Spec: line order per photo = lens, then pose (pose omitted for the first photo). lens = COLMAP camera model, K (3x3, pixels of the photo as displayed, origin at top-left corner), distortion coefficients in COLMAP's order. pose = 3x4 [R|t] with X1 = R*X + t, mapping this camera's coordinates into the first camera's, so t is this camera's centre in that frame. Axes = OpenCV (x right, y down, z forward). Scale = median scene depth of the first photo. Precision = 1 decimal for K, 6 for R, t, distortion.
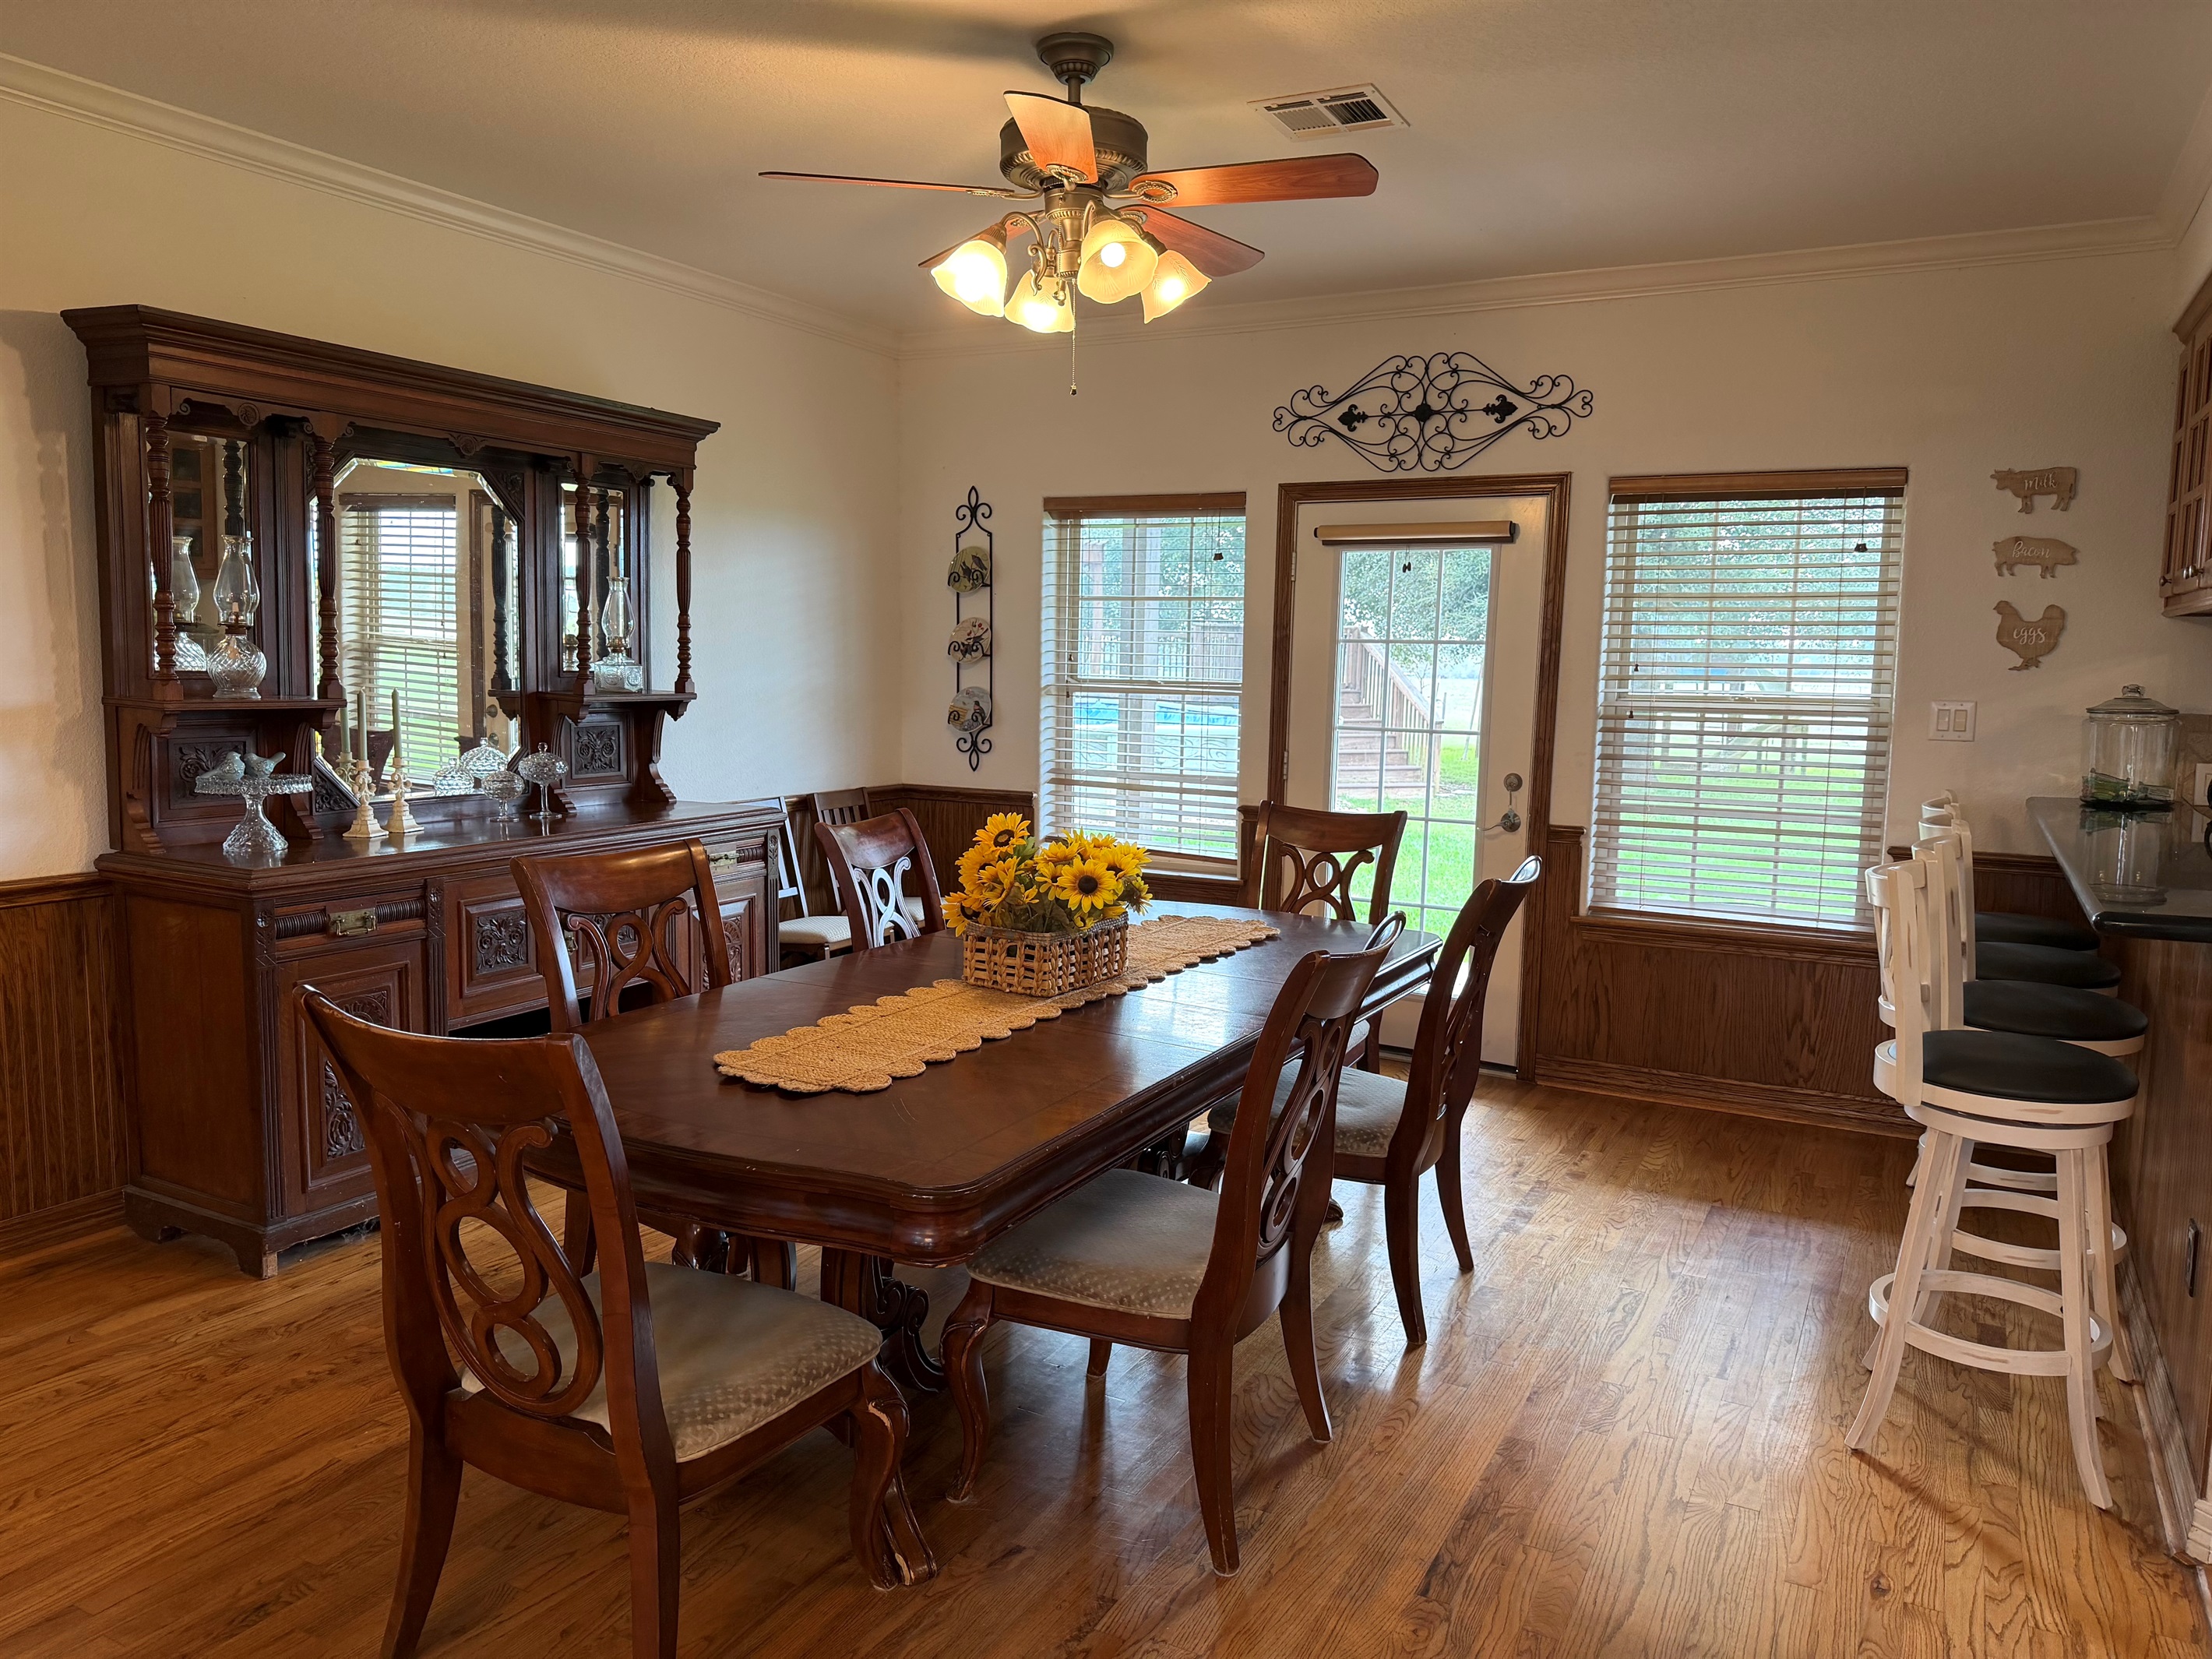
lens RADIAL K [[1595.7, 0, 1113.7], [0, 1595.7, 824.8], [0, 0, 1]] dist [0.051126, -0.060795]
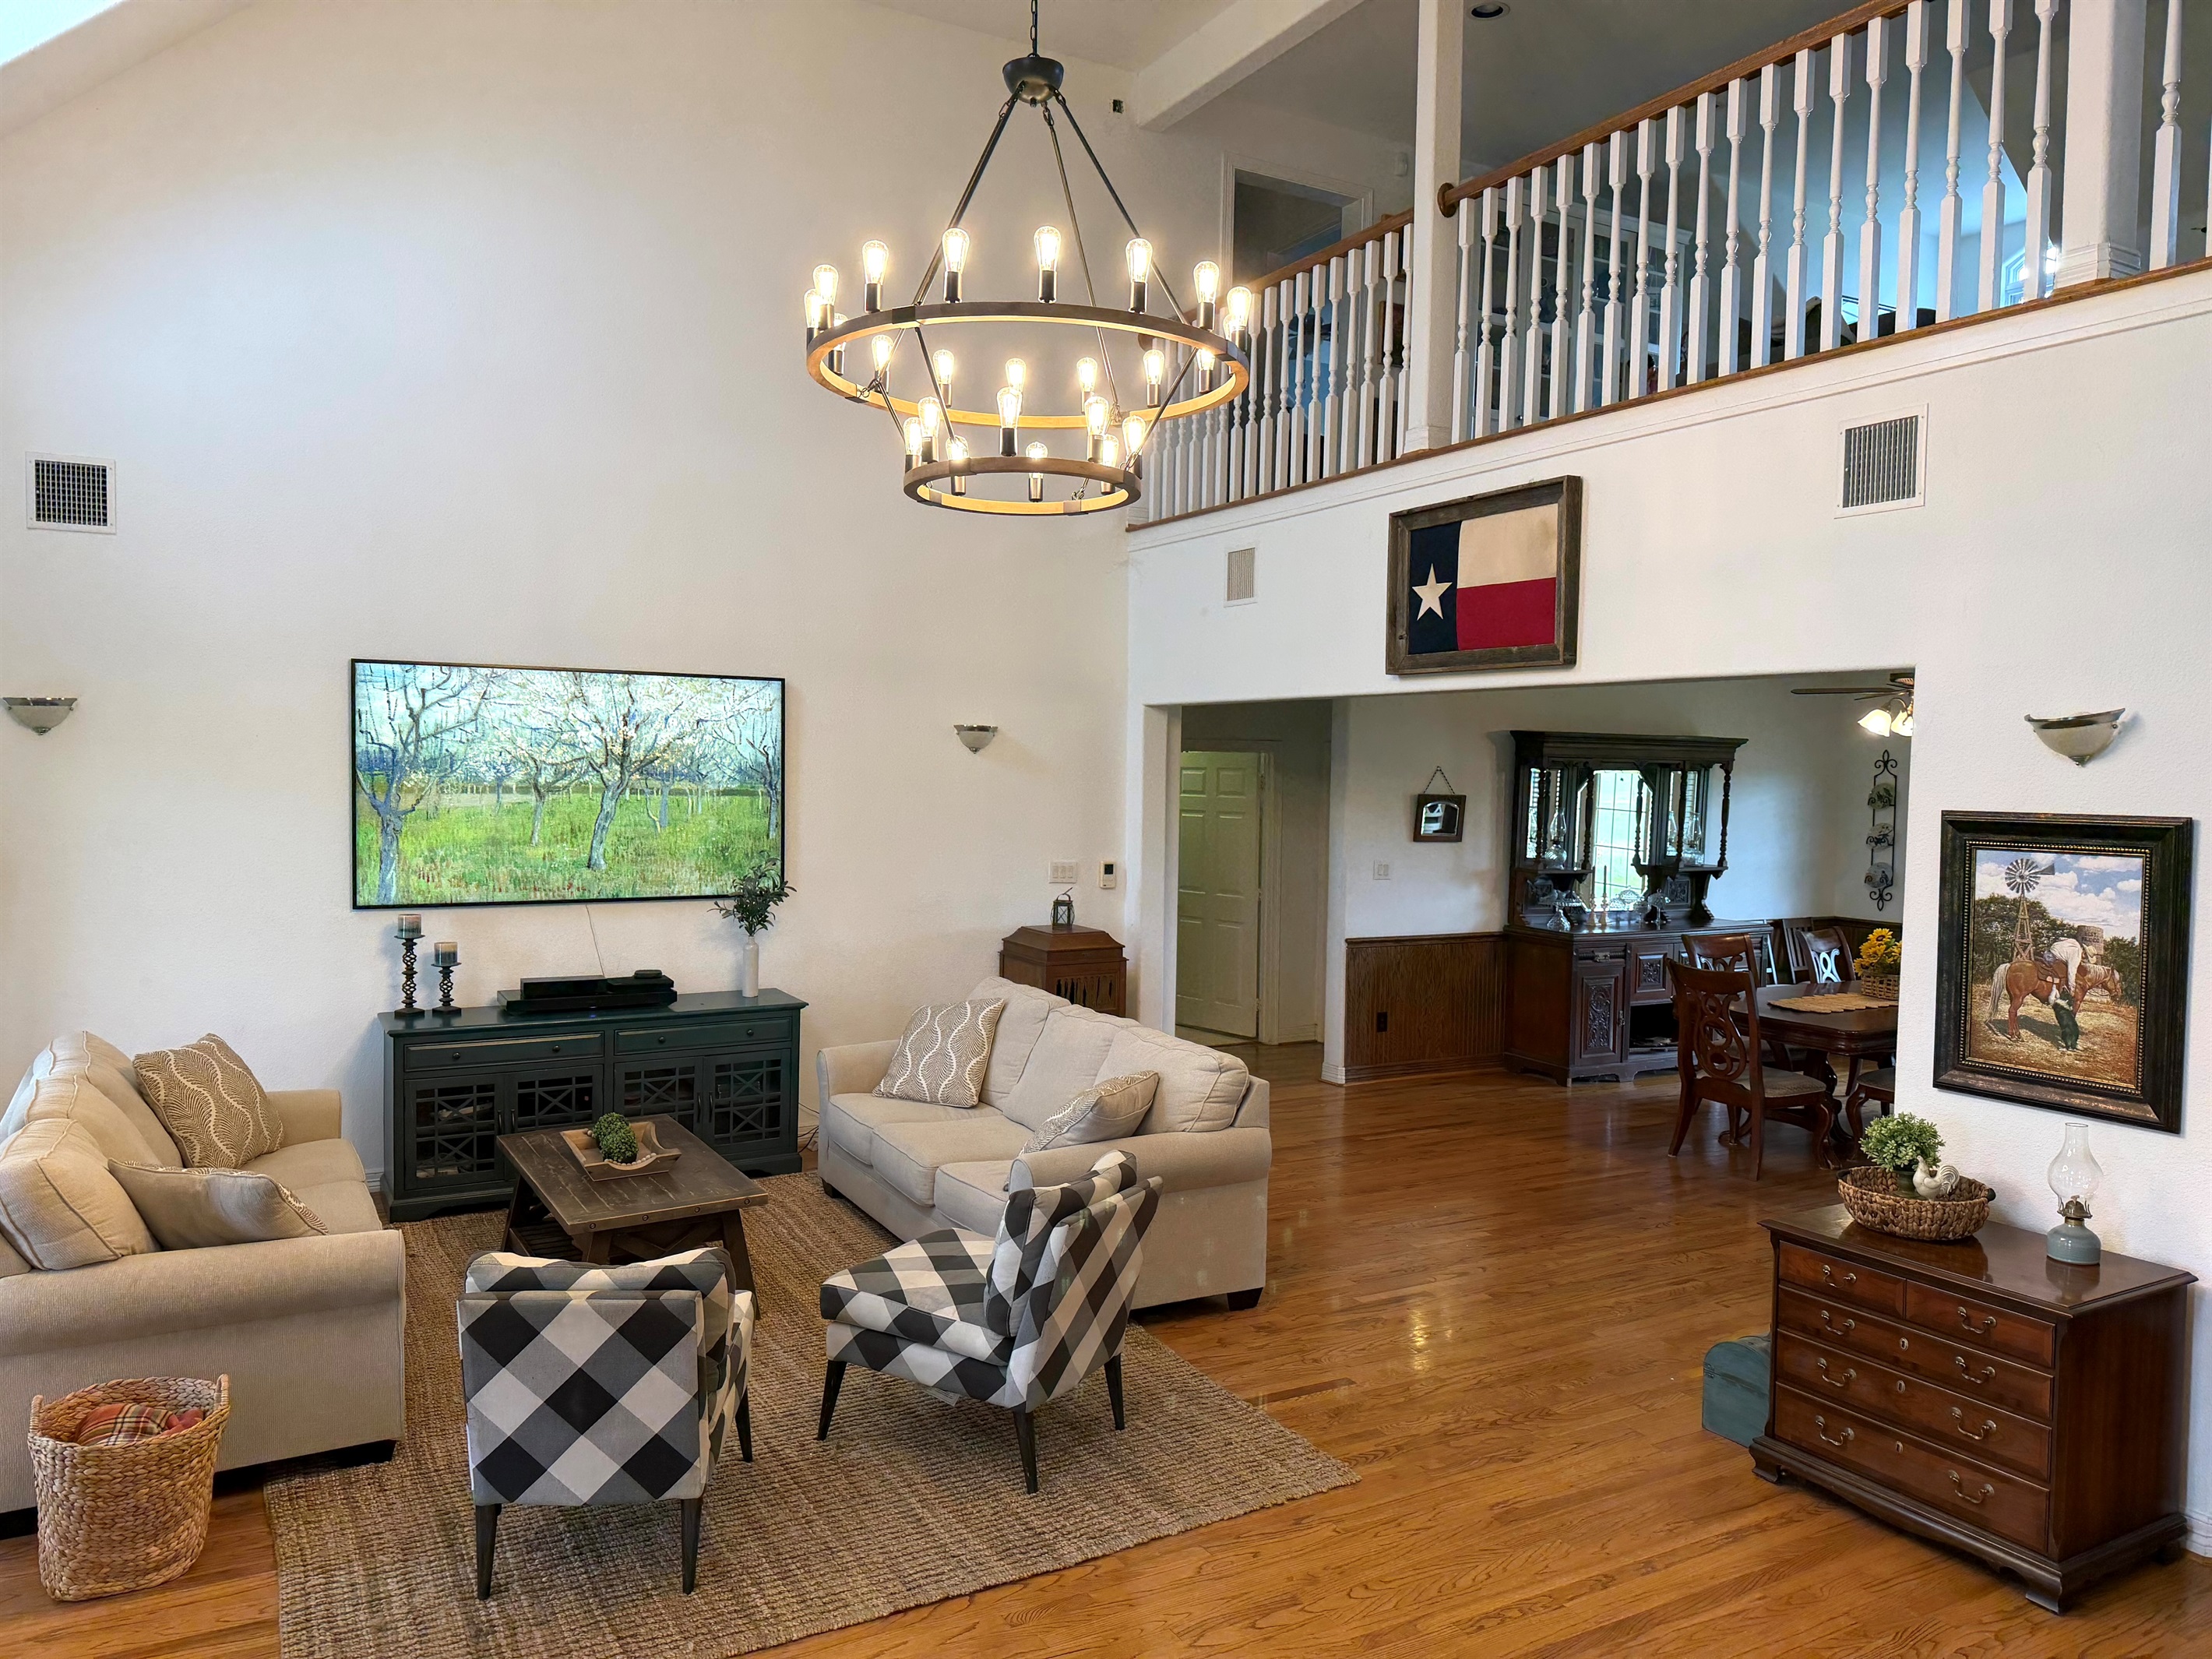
lens RADIAL K [[1595.7, 0, 1105.2], [0, 1595.7, 832.7], [0, 0, 1]] dist [0.051126, -0.060795]
pose [[0.849653, 0.026624, -0.526670, 0.155960], [-0.063780, 0.996581, -0.052514, 0.036741], [0.523471, 0.078210, 0.848446, -1.257009]]
